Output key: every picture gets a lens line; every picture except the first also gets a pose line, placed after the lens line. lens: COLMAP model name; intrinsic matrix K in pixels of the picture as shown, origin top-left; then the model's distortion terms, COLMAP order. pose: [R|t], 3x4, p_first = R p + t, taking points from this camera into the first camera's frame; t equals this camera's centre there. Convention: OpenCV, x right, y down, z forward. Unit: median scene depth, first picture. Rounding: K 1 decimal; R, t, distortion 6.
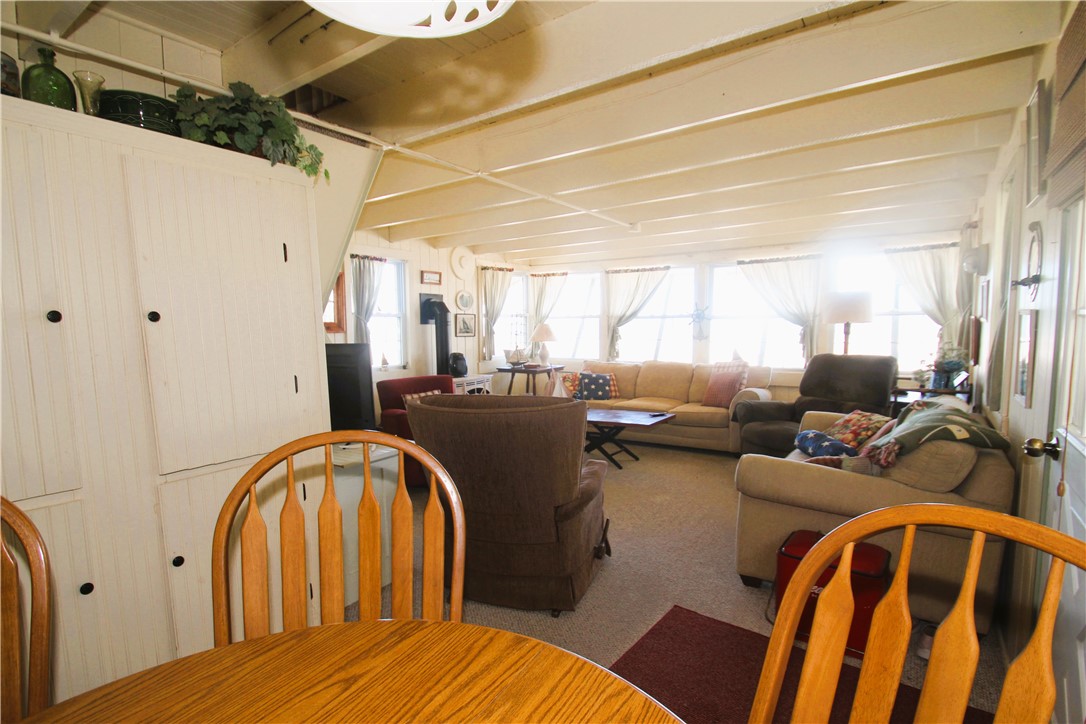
lens RADIAL K [[547.0, 0, 534.9], [0, 547.0, 379.1], [0, 0, 1]] dist [0.001327, -0.000348]
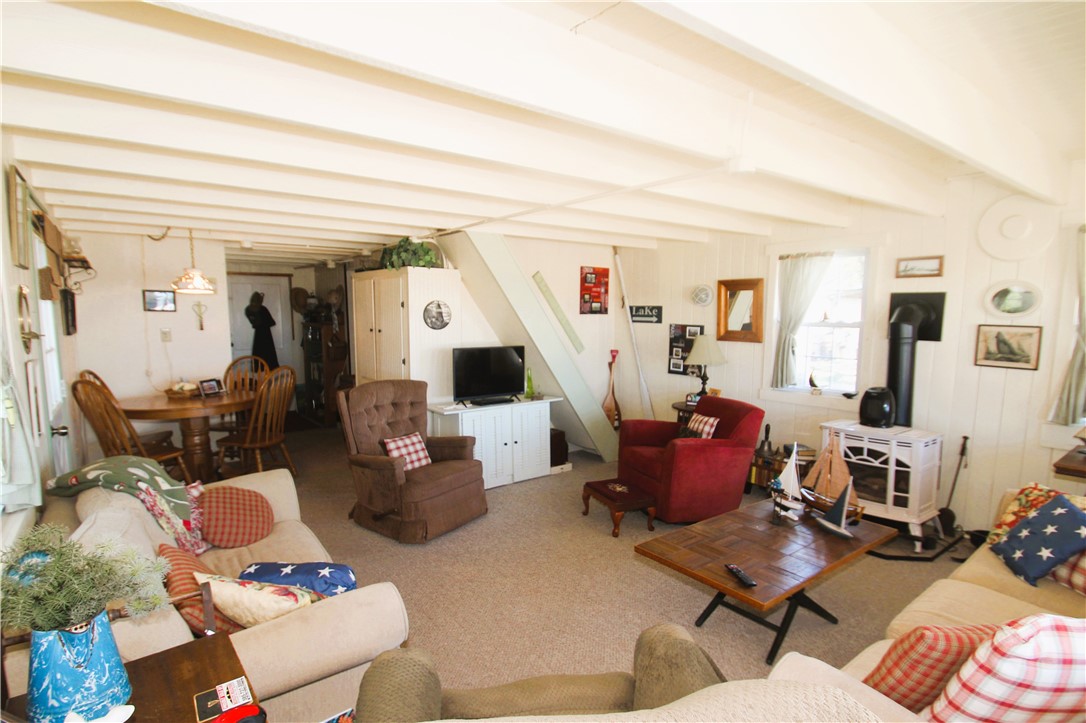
lens RADIAL K [[547.0, 0, 534.9], [0, 547.0, 378.6], [0, 0, 1]] dist [0.001327, -0.000348]
pose [[-0.302377, 0.132927, -0.943874, 0.574104], [-0.087945, 0.982114, 0.166486, -0.129273], [0.949123, 0.133351, -0.285278, 0.804085]]
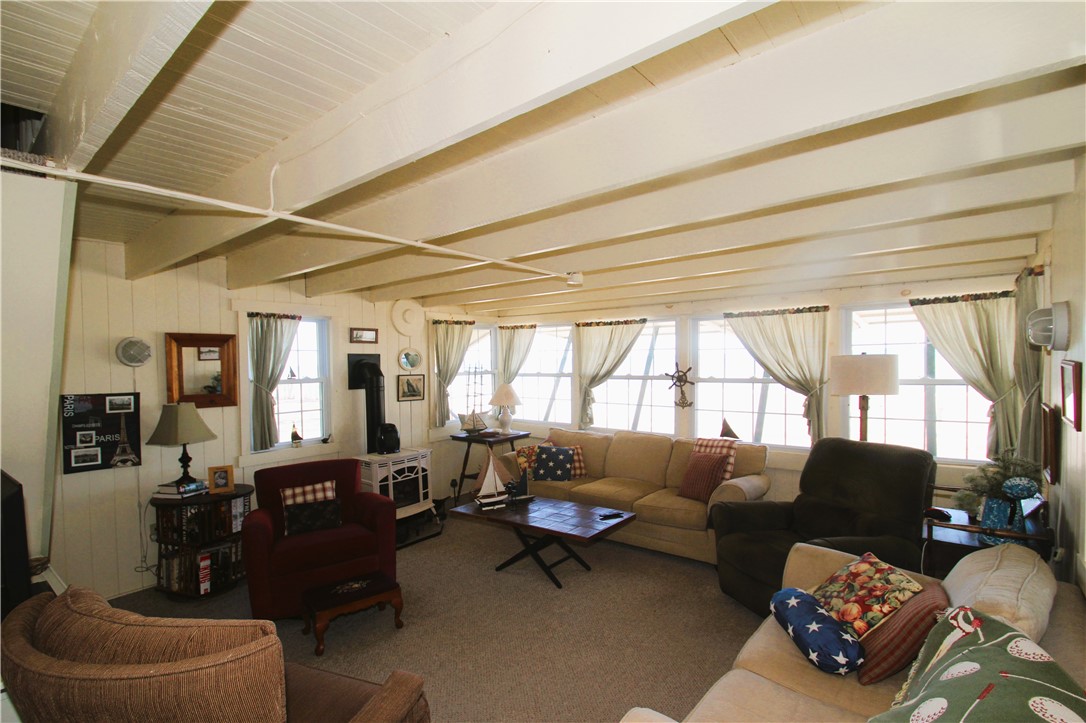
lens RADIAL K [[521.6, 0, 535.7], [0, 521.6, 375.2], [0, 0, 1]] dist [0.016835, -0.020712]
pose [[0.997233, -0.000742, -0.074342, 0.147942], [-0.004285, 0.997715, -0.067431, -0.070079], [0.074222, 0.067563, 0.994950, 0.207538]]
